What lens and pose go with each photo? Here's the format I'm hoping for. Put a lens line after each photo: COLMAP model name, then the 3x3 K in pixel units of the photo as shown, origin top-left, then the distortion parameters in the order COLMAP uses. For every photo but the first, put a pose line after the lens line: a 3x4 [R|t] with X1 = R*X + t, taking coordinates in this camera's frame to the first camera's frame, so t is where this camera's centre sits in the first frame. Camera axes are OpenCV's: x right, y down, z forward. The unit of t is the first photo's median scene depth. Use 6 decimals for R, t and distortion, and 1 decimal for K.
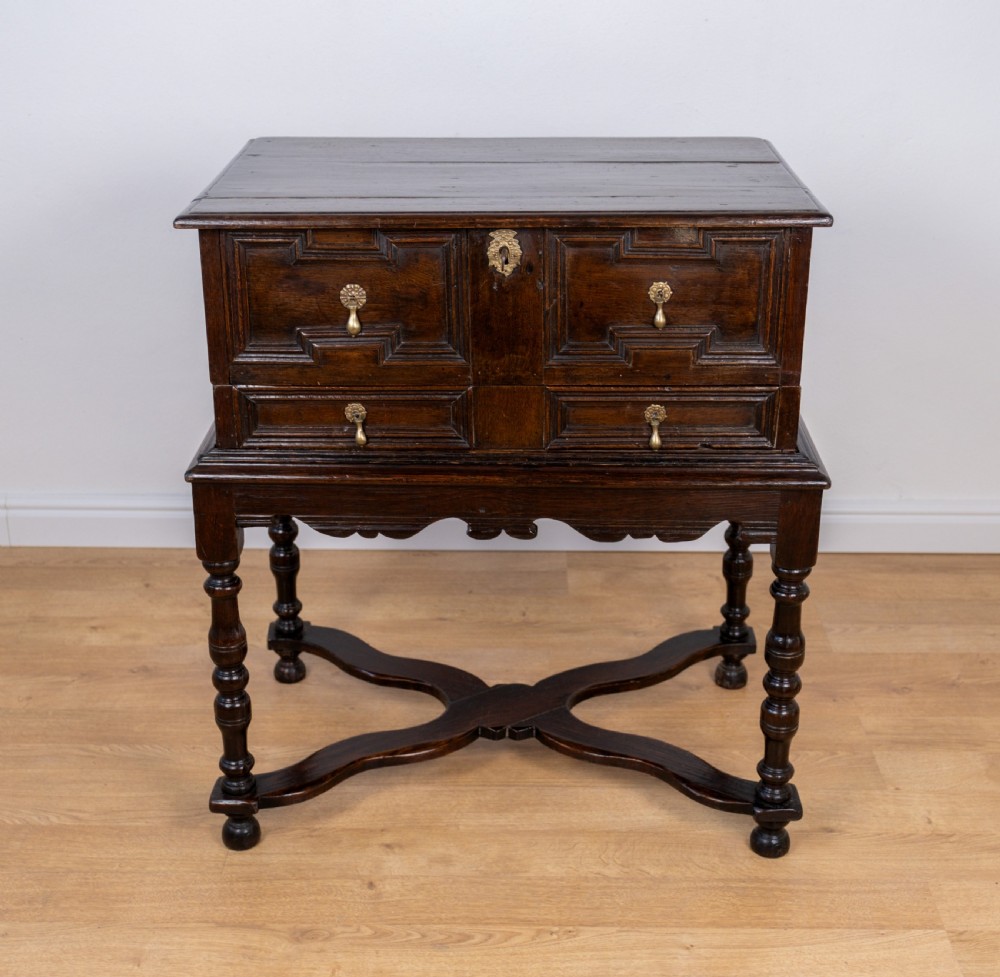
lens RADIAL K [[1446.9, 0, 488.0], [0, 1446.9, 490.7], [0, 0, 1]] dist [0.032800, -0.000041]
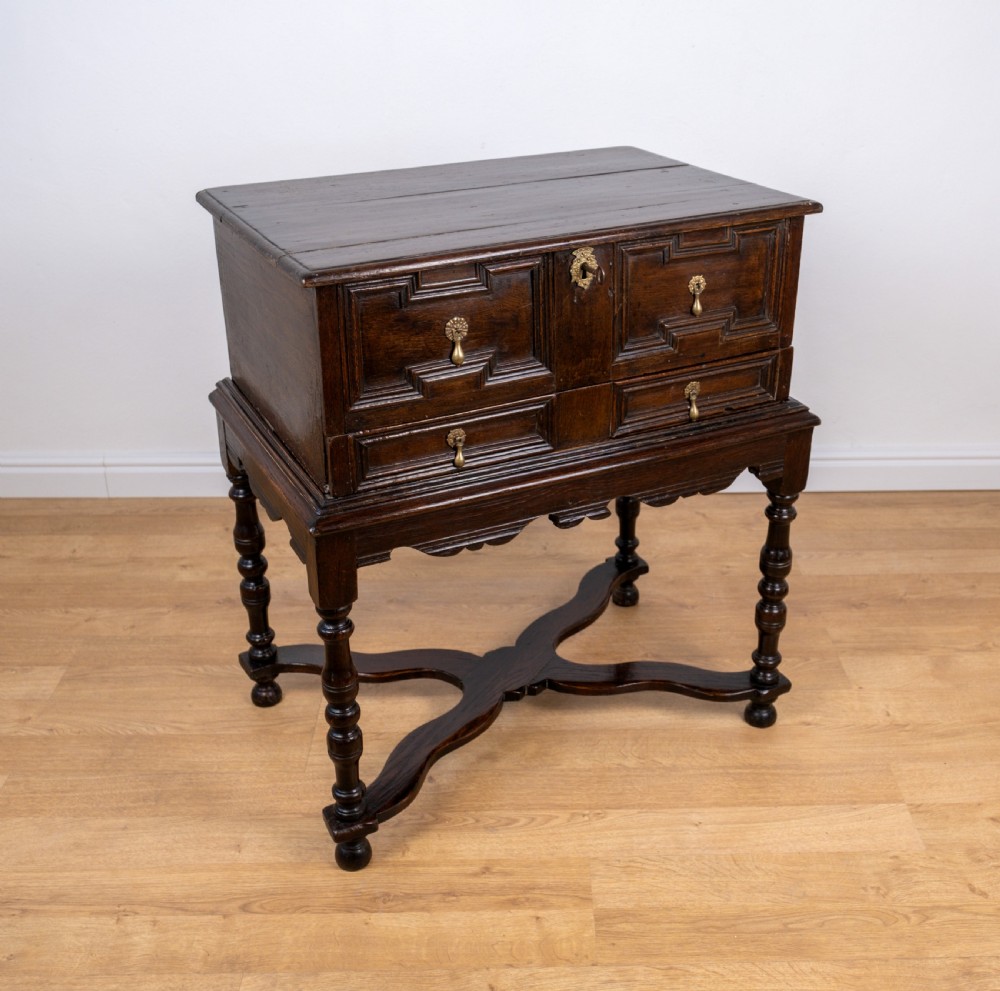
lens RADIAL K [[1192.2, 0, 498.8], [0, 1192.2, 482.3], [0, 0, 1]] dist [-0.017619, -0.040185]
pose [[0.882291, -0.208213, 0.422149, -0.438865], [0.192393, 0.978028, 0.080283, -0.085880], [-0.429589, 0.010386, 0.902965, 0.202080]]
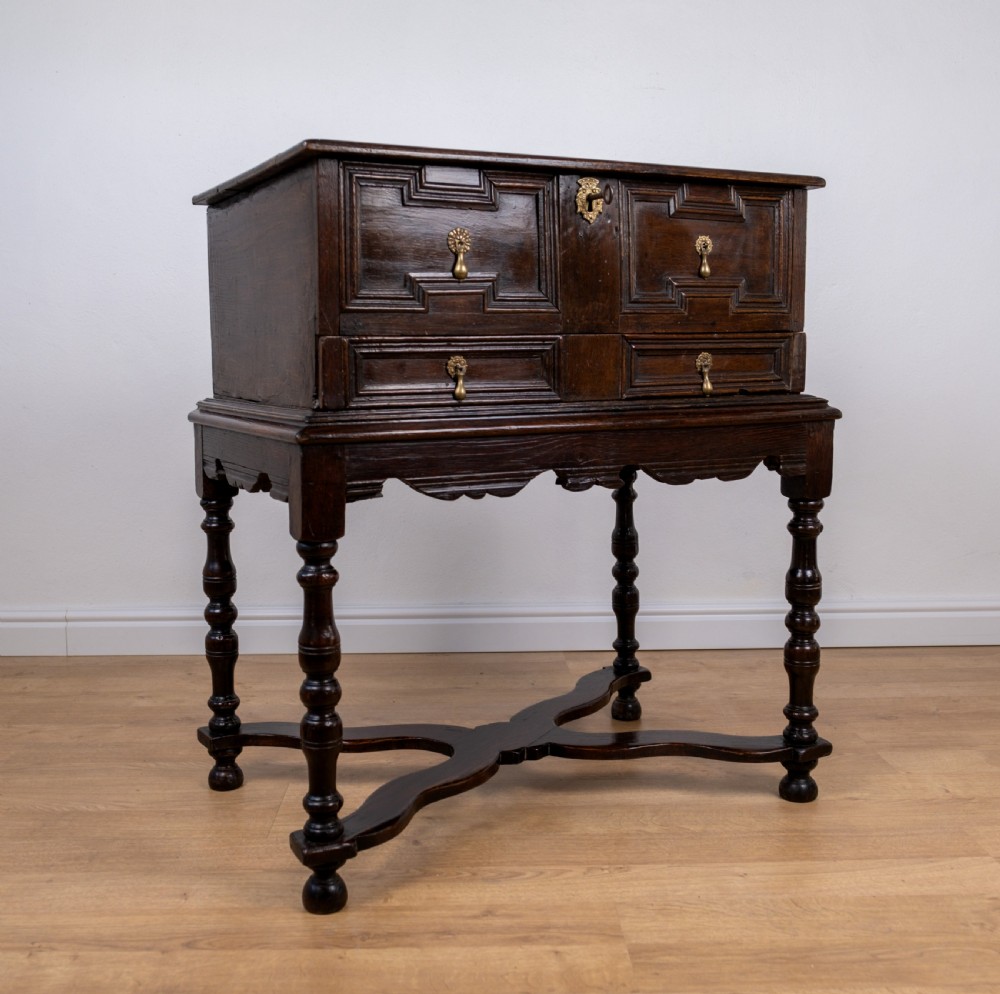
lens RADIAL K [[1148.1, 0, 428.1], [0, 1148.1, 496.9], [0, 0, 1]] dist [-0.017755, -0.018331]
pose [[0.892021, -0.062024, 0.447718, -0.461441], [0.186870, 0.952527, -0.240357, 0.212711], [-0.411556, 0.298069, 0.861265, 0.369071]]
